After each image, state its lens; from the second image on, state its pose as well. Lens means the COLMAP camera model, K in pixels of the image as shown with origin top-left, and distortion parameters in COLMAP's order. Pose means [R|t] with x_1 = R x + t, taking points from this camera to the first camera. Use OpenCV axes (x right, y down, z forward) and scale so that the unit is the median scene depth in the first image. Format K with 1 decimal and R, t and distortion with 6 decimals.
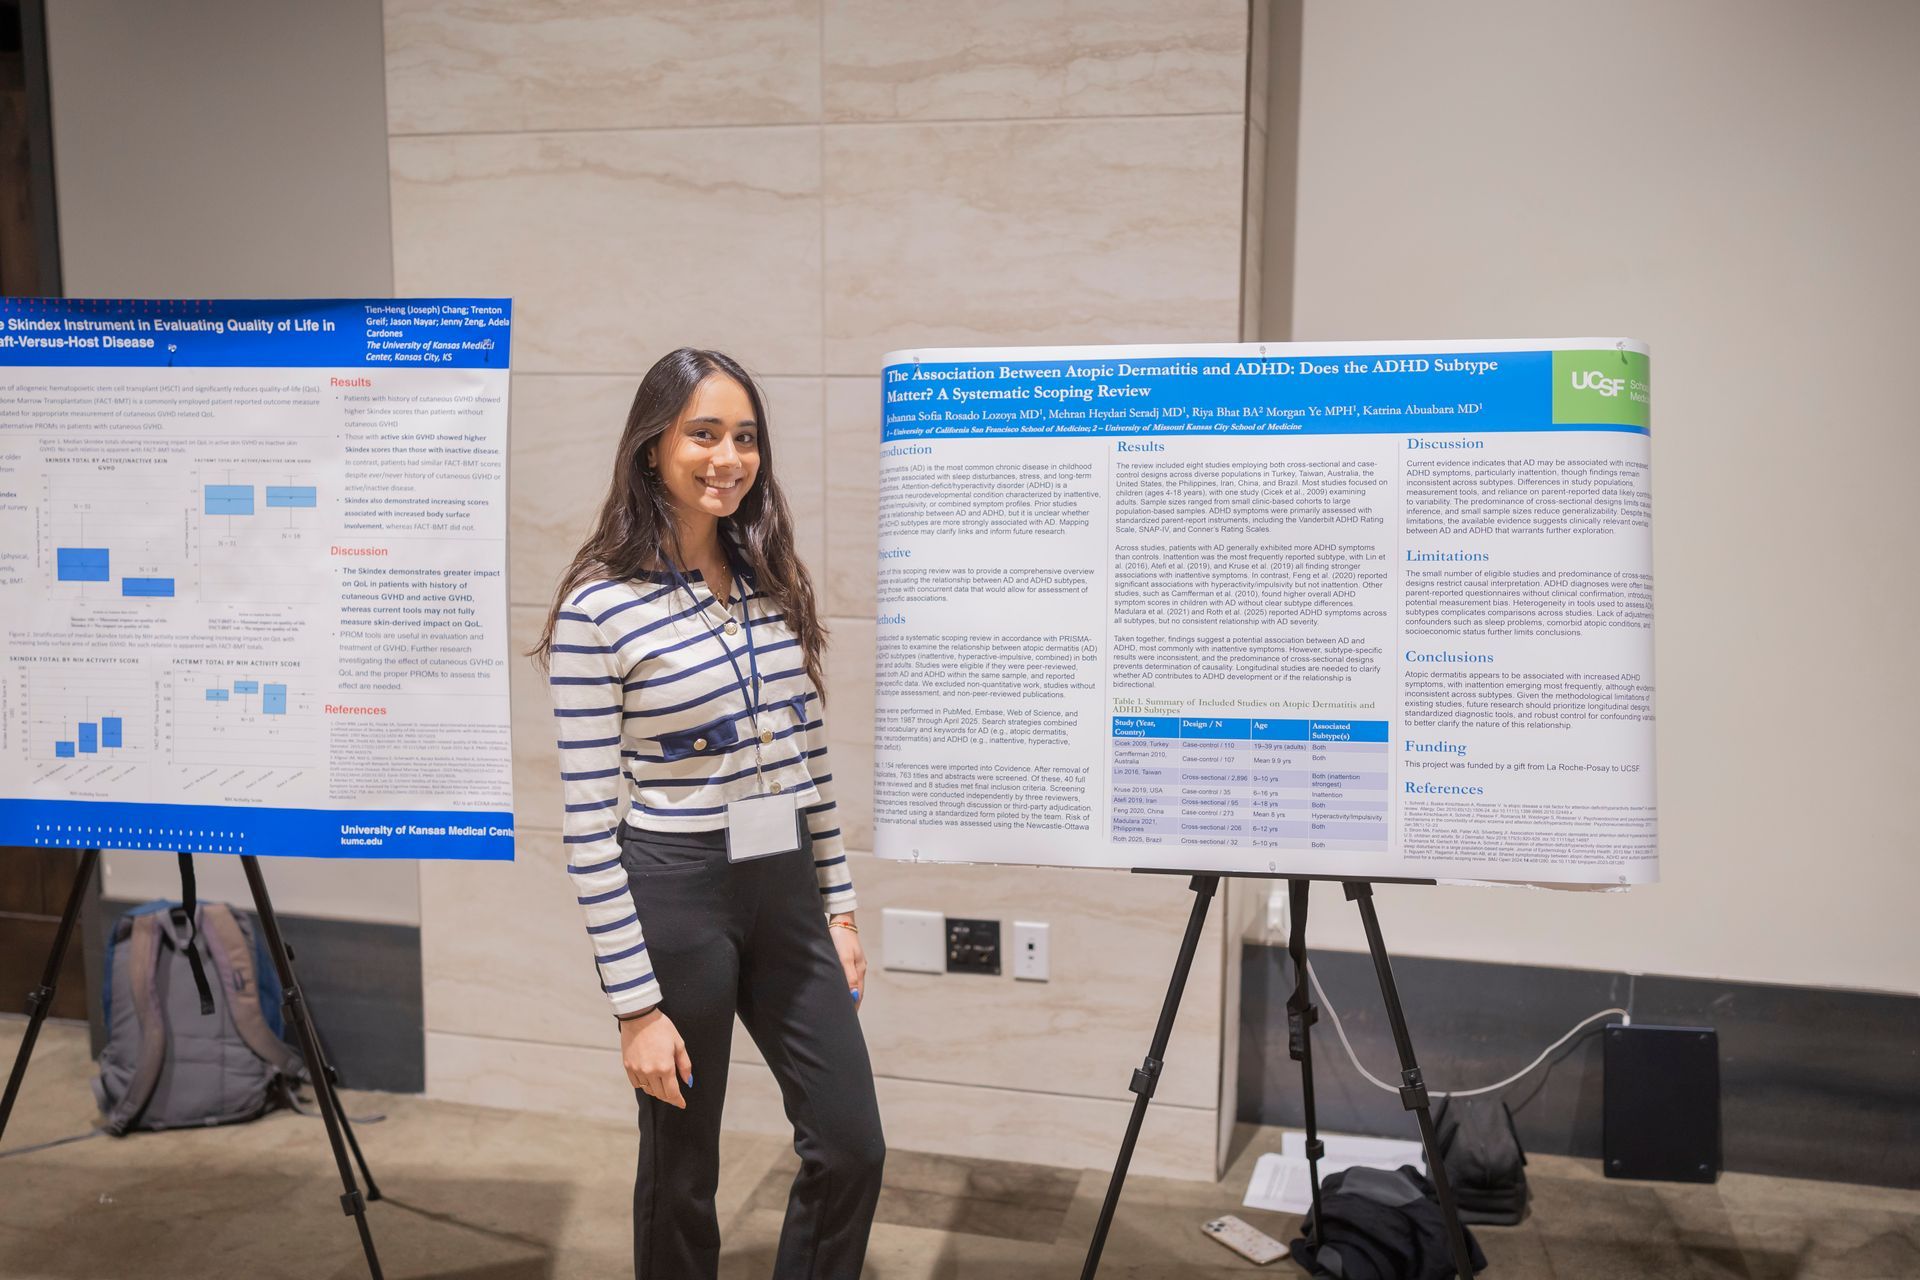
lens RADIAL K [[1818.6, 0, 964.5], [0, 1818.6, 638.1], [0, 0, 1]] dist [0.015930, -0.035425]
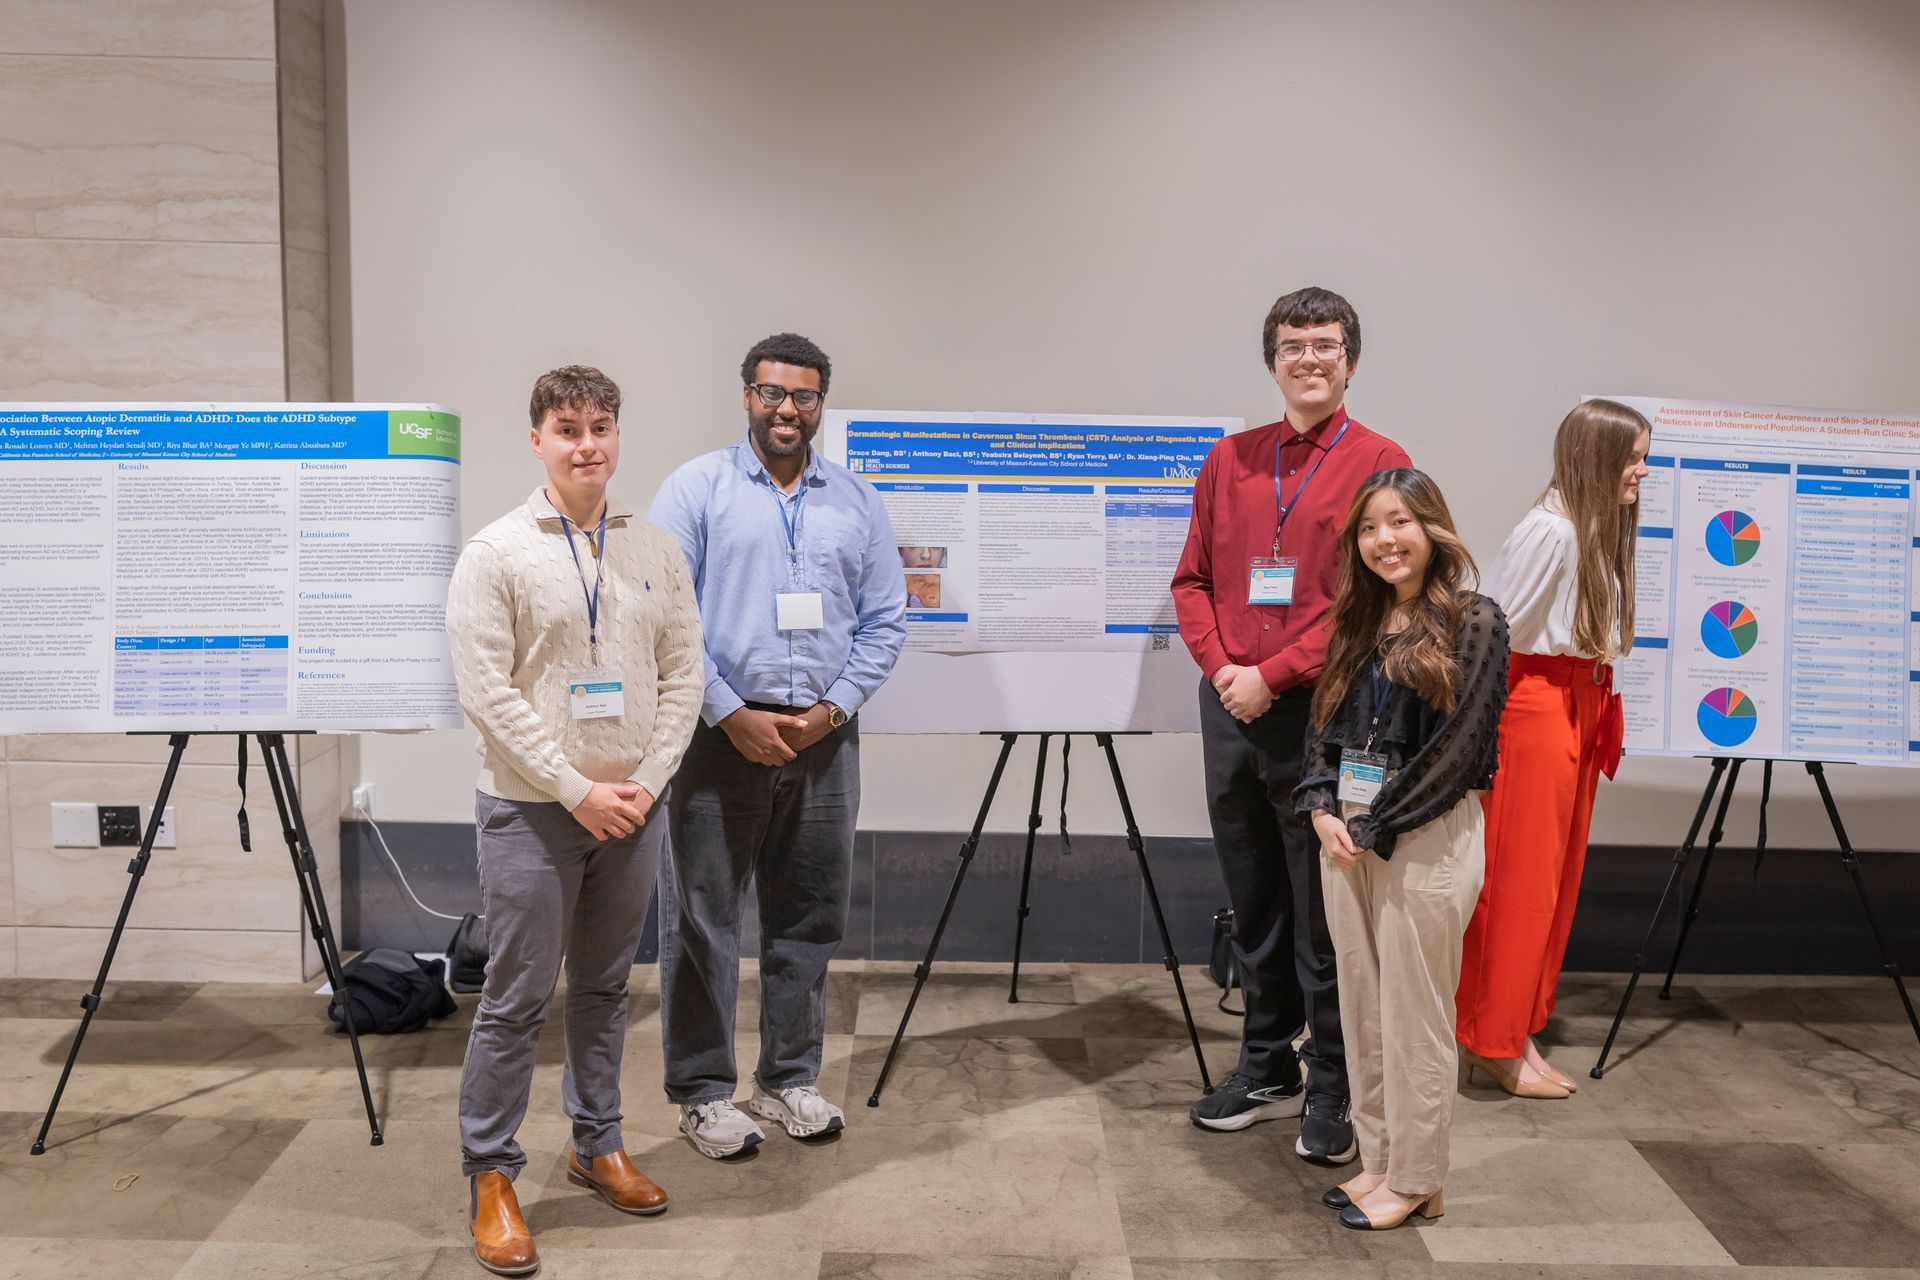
lens RADIAL K [[1818.6, 0, 964.5], [0, 1818.6, 638.1], [0, 0, 1]] dist [0.015930, -0.035425]
pose [[0.970408, -0.015712, 0.240958, 0.396727], [0.019547, 0.999717, -0.013535, 0.076085], [-0.240677, 0.017845, 0.970441, -0.678429]]
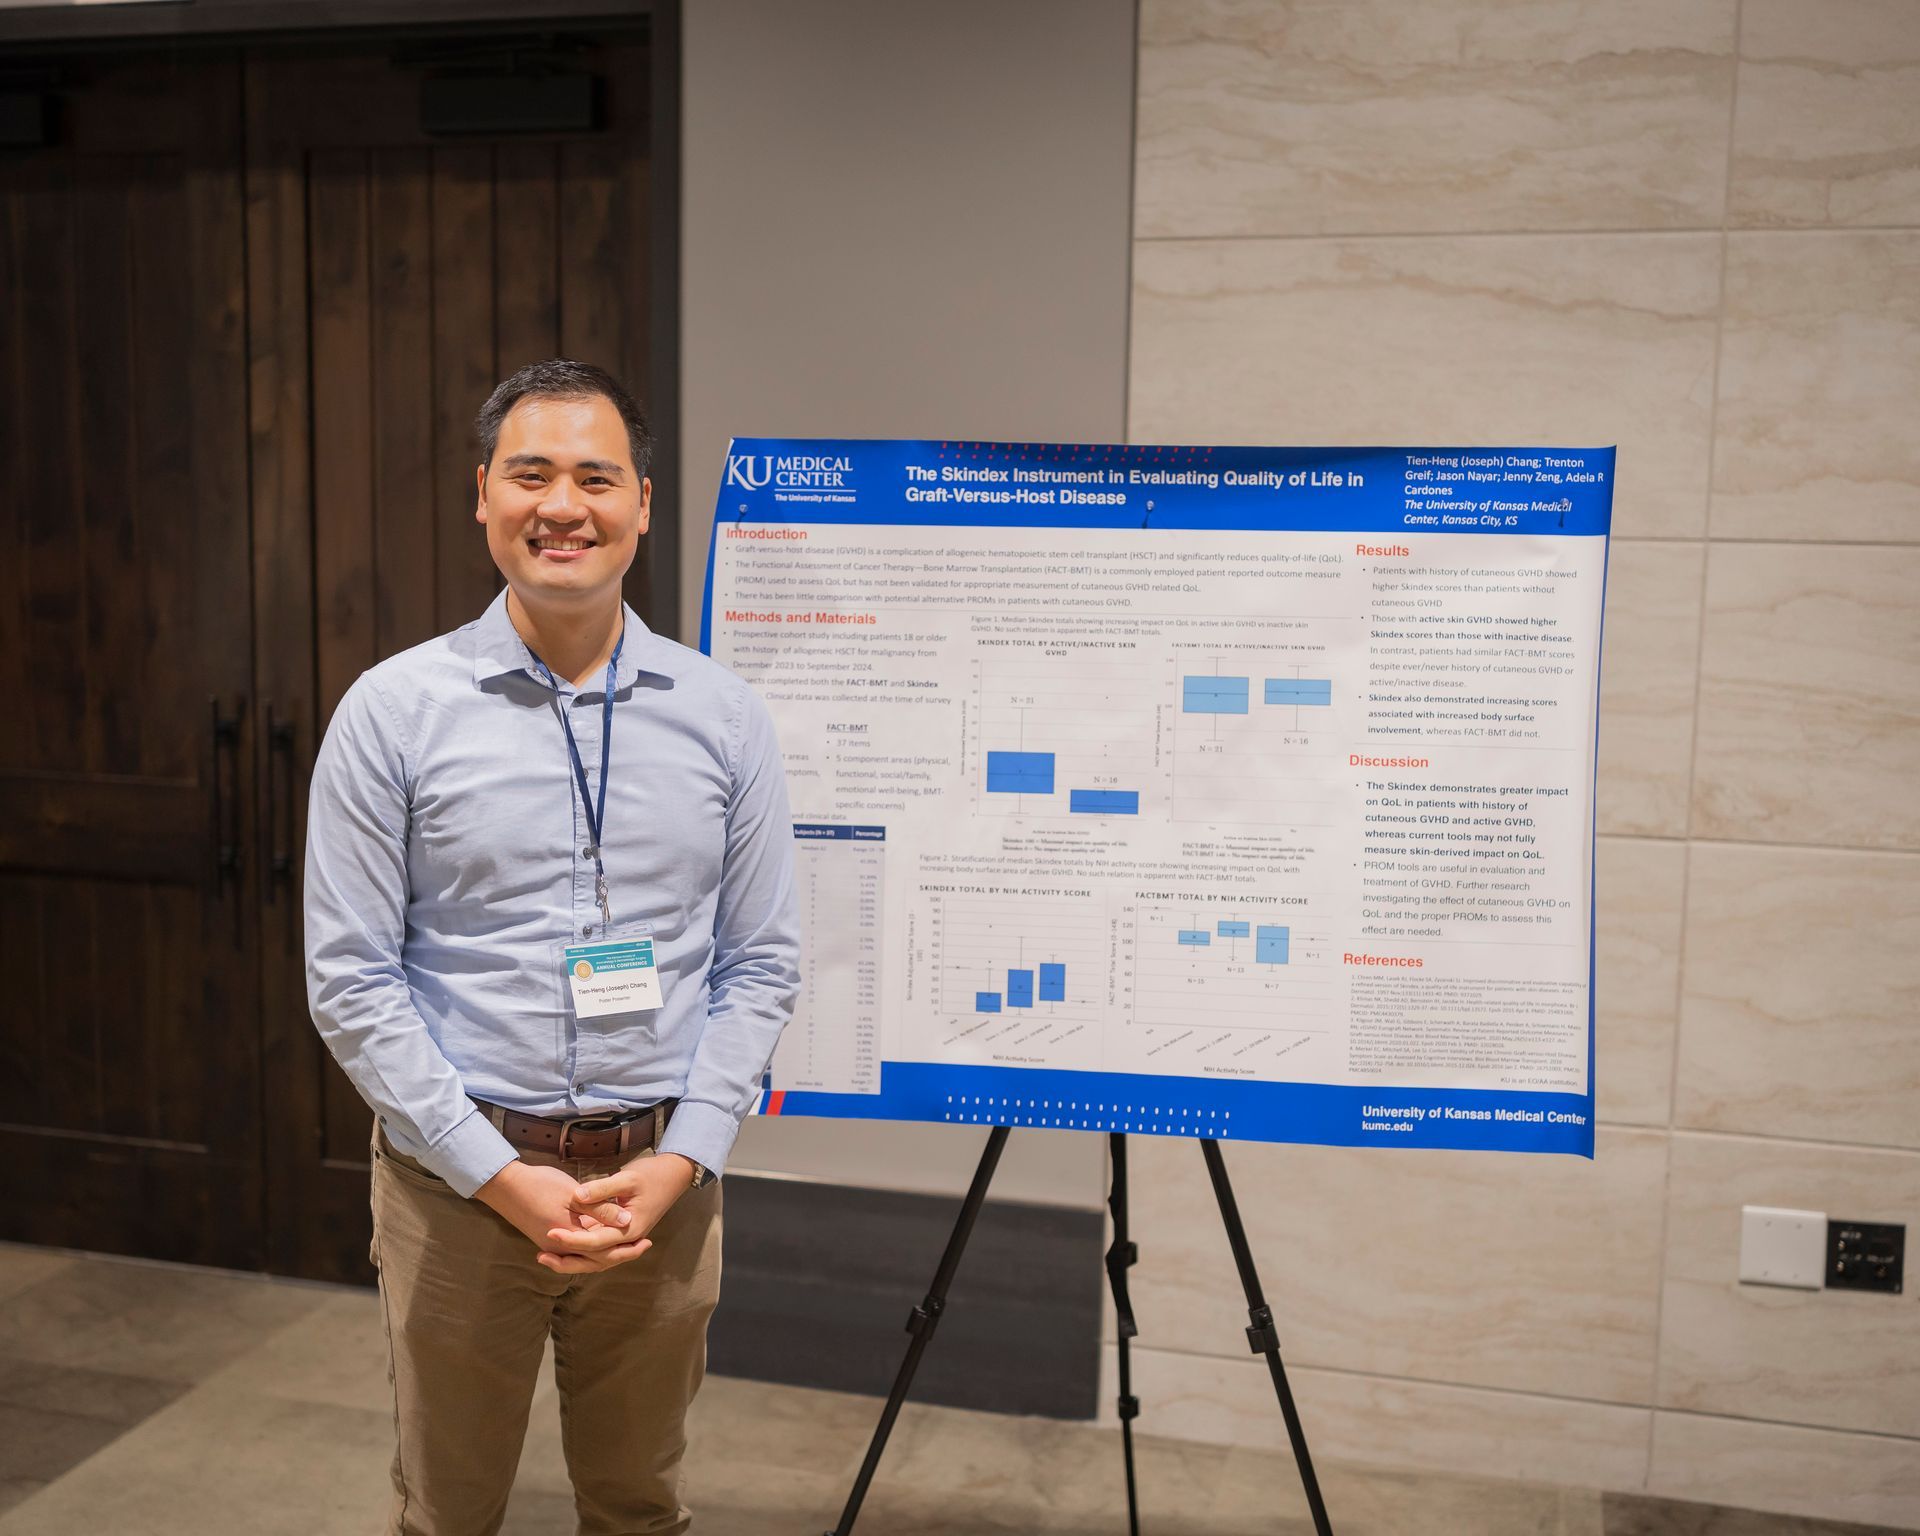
lens RADIAL K [[2184.7, 0, 960.0], [0, 2184.7, 768.0], [0, 0, 1]] dist [0.023539, -0.066681]
pose [[0.999558, 0.014108, -0.026180, -0.490831], [-0.014833, 0.999506, -0.027719, -0.015339], [0.025776, 0.028096, 0.999273, 0.036687]]
